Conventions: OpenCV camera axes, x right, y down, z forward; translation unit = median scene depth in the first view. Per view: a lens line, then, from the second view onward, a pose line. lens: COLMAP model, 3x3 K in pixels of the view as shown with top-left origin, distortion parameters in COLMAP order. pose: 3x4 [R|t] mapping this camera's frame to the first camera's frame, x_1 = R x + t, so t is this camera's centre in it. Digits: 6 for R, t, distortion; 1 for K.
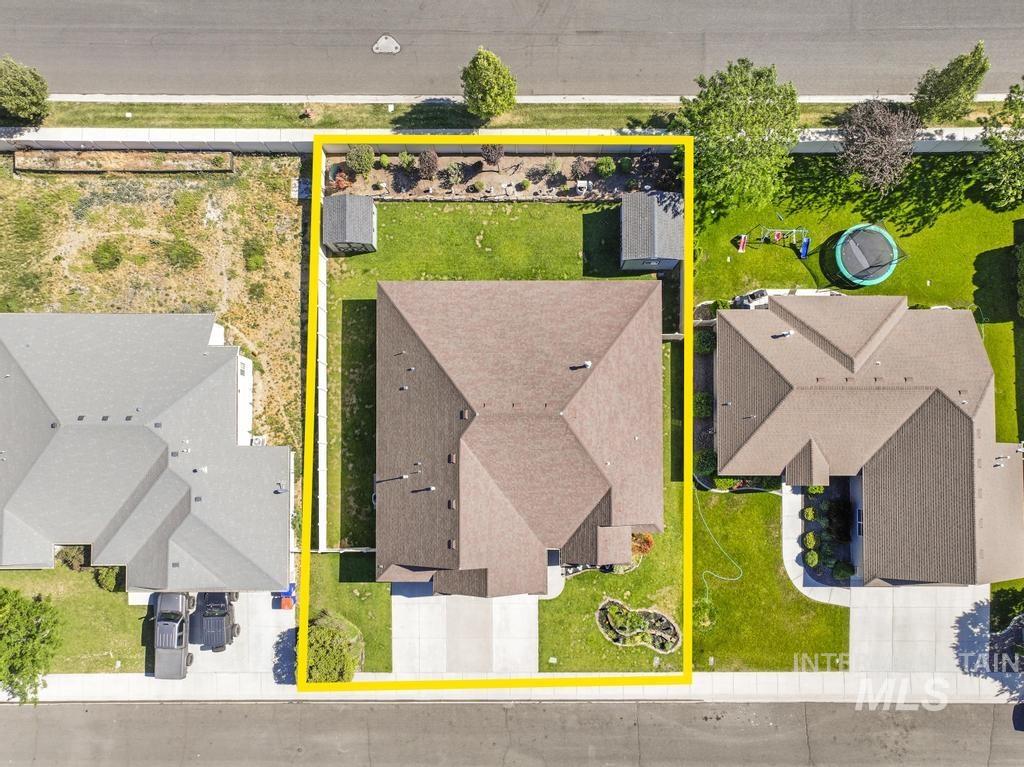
lens RADIAL K [[724.7, 0, 524.0], [0, 724.7, 443.9], [0, 0, 1]] dist [0.008452, 0.003833]
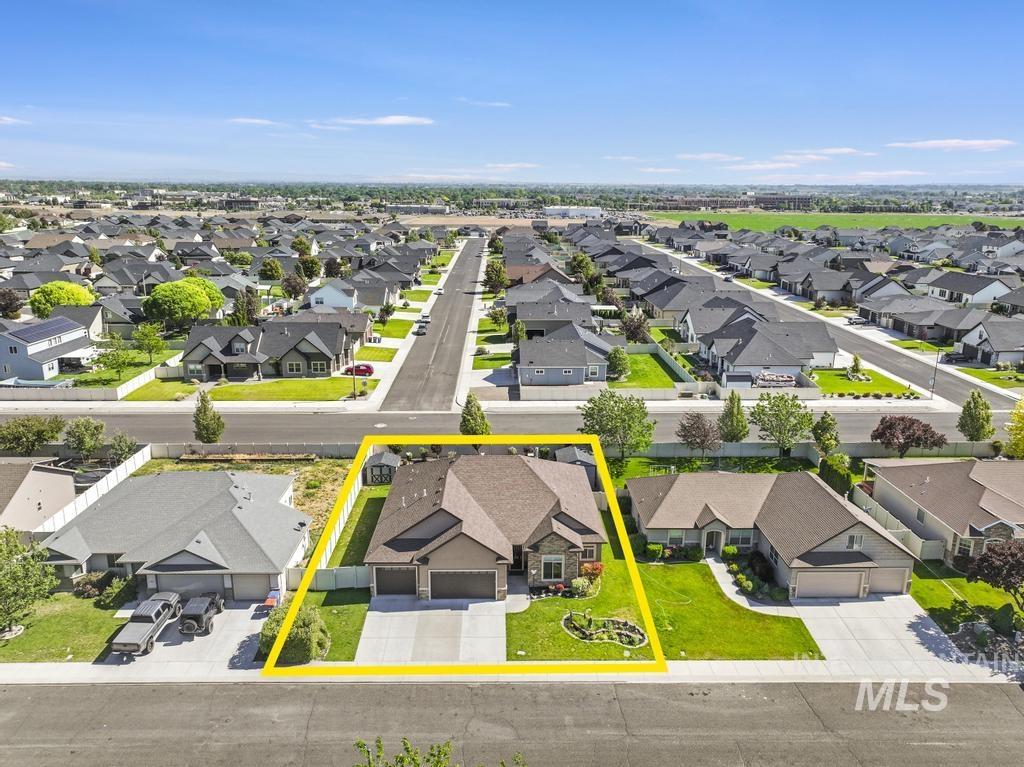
lens RADIAL K [[730.5, 0, 512.0], [0, 730.5, 383.5], [0, 0, 1]] dist [0.007281, 0.004342]
pose [[0.999874, 0.001224, 0.015816, 0.011676], [0.014827, 0.282416, -0.959177, 1.140394], [-0.005641, 0.959291, 0.282362, 0.373122]]
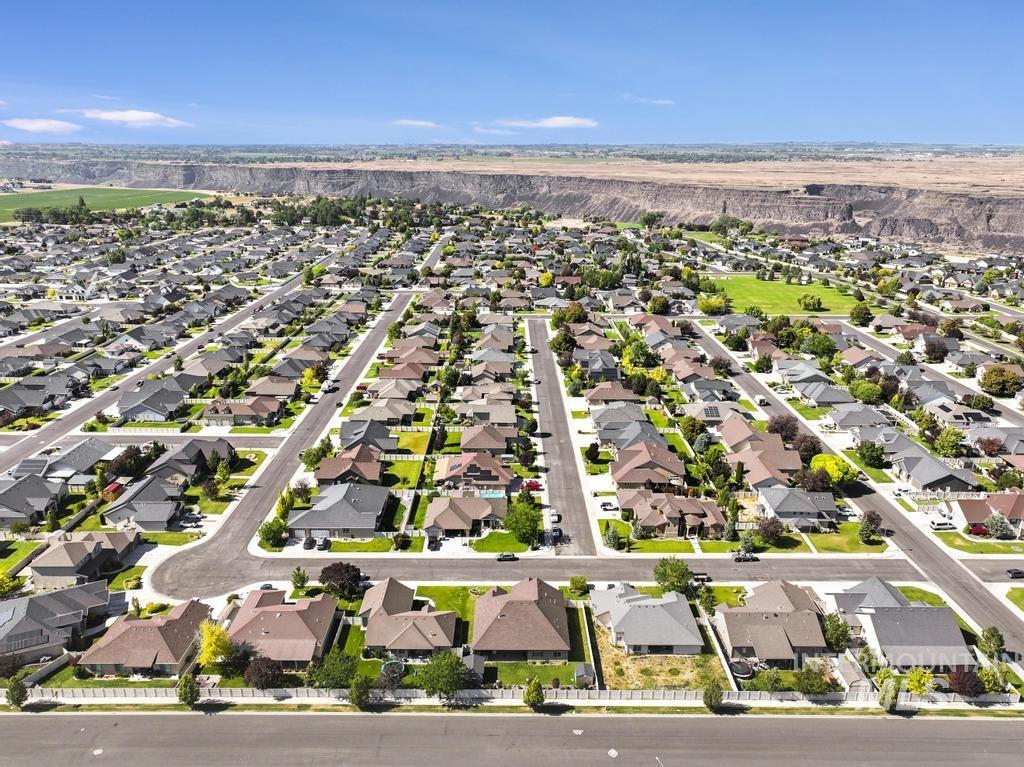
lens RADIAL K [[730.5, 0, 512.0], [0, 730.5, 383.5], [0, 0, 1]] dist [0.007281, 0.004342]
pose [[-0.999983, -0.004160, -0.003965, 0.042722], [-0.002645, -0.279474, 0.960150, -2.569808], [-0.005102, 0.960144, 0.279458, -0.782533]]
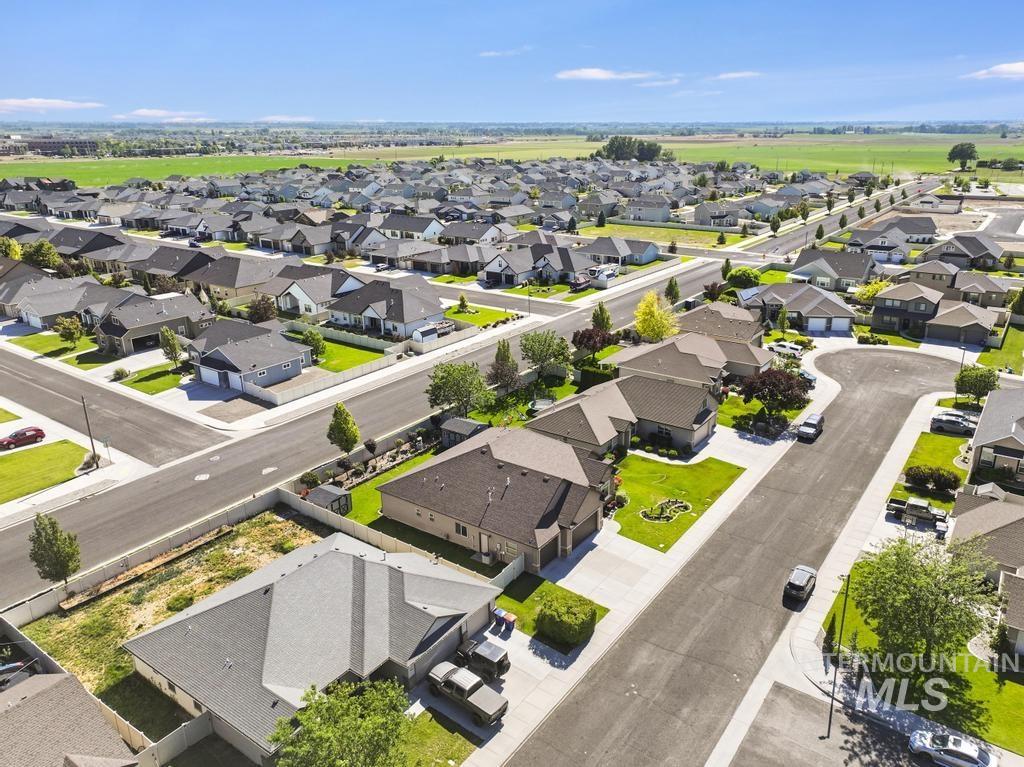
lens RADIAL K [[734.2, 0, 529.2], [0, 734.2, 382.2], [0, 0, 1]] dist [0.006119, 0.006067]
pose [[0.578098, -0.273074, 0.768917, -1.065491], [0.815837, 0.210287, -0.538692, 0.766581], [-0.014590, 0.938728, 0.344350, 0.250350]]
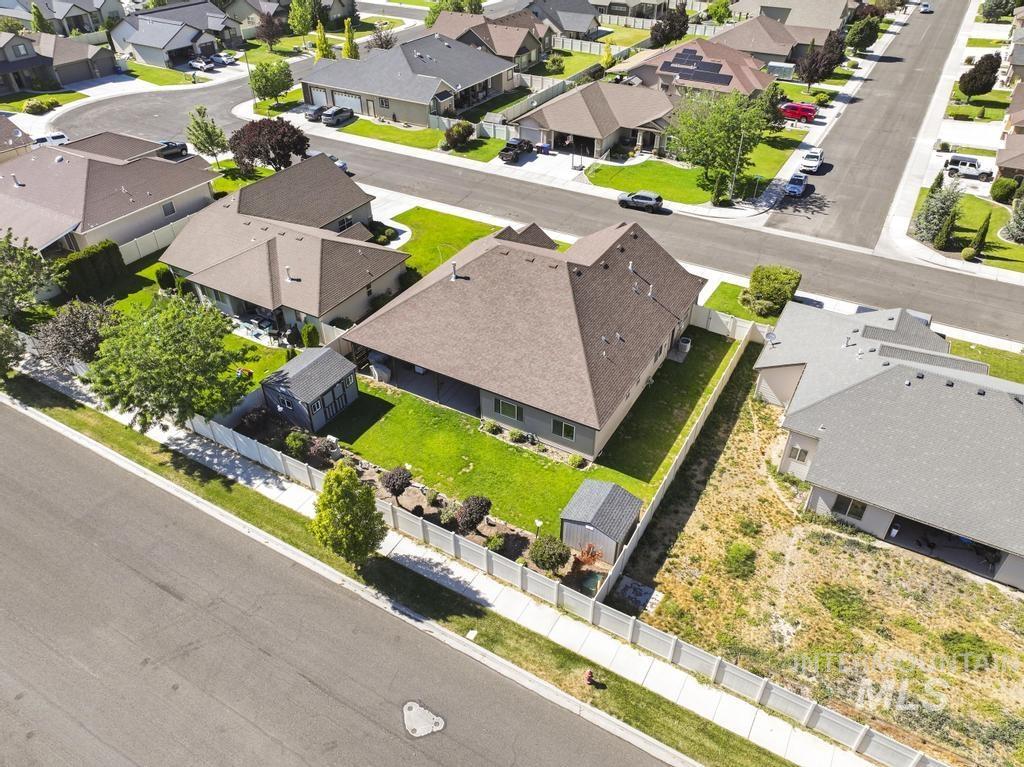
lens RADIAL K [[716.4, 0, 515.3], [0, 716.4, 381.2], [0, 0, 1]] dist [0.008720, 0.005979]
pose [[-0.867676, -0.301538, 0.395238, -0.407712], [0.496823, -0.498041, 0.710719, -0.796597], [-0.017464, 0.813038, 0.581949, 0.440192]]
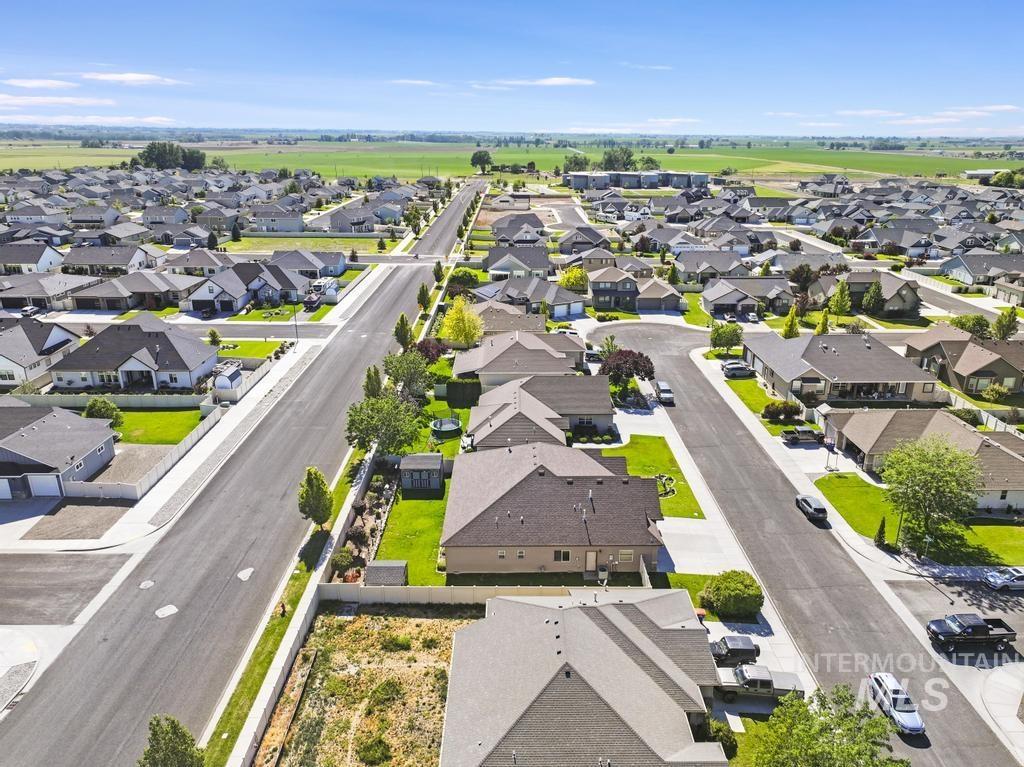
lens RADIAL K [[716.4, 0, 515.3], [0, 716.4, 381.2], [0, 0, 1]] dist [0.008720, 0.005979]
pose [[-0.004940, -0.328098, 0.944631, -1.276185], [0.999468, 0.028848, 0.015246, -0.109027], [-0.032253, 0.944203, 0.327780, 0.261474]]
